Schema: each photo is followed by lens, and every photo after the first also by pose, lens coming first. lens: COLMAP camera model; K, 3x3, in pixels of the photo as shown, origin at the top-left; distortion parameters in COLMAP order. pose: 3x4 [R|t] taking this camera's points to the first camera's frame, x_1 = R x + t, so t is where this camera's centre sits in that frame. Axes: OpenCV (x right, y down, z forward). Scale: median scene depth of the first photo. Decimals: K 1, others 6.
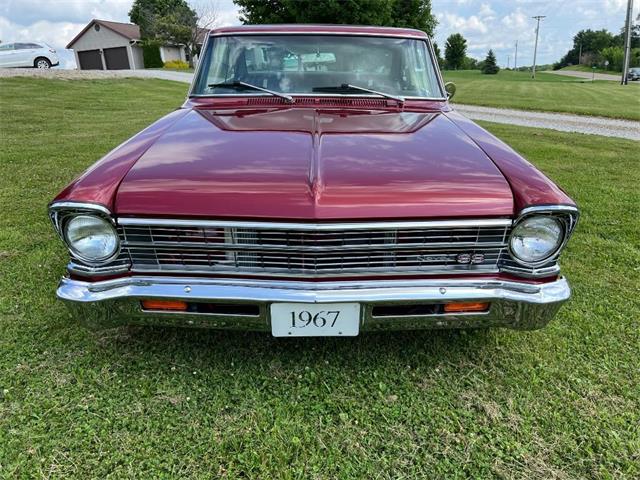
lens RADIAL K [[484.2, 0, 320.0], [0, 484.2, 240.0], [0, 0, 1]] dist [0.047748, -0.054455]
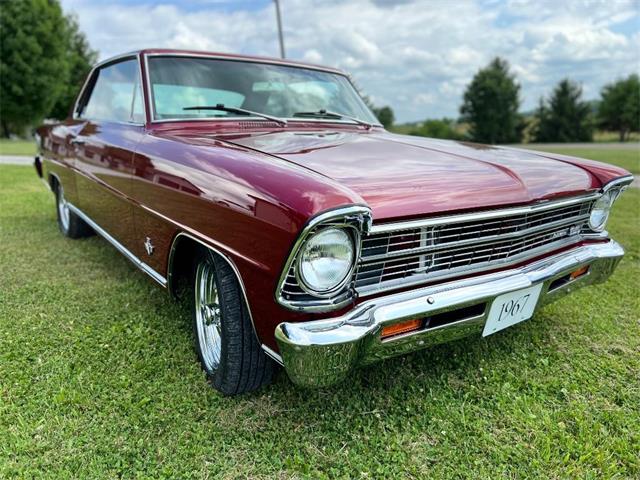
lens RADIAL K [[484.0, 0, 321.9], [0, 484.0, 234.1], [0, 0, 1]] dist [0.051900, -0.061193]
pose [[0.801396, -0.121394, 0.585685, -0.887518], [0.205347, 0.975513, -0.078785, 0.013636], [-0.561780, 0.183406, 0.806700, 0.373802]]
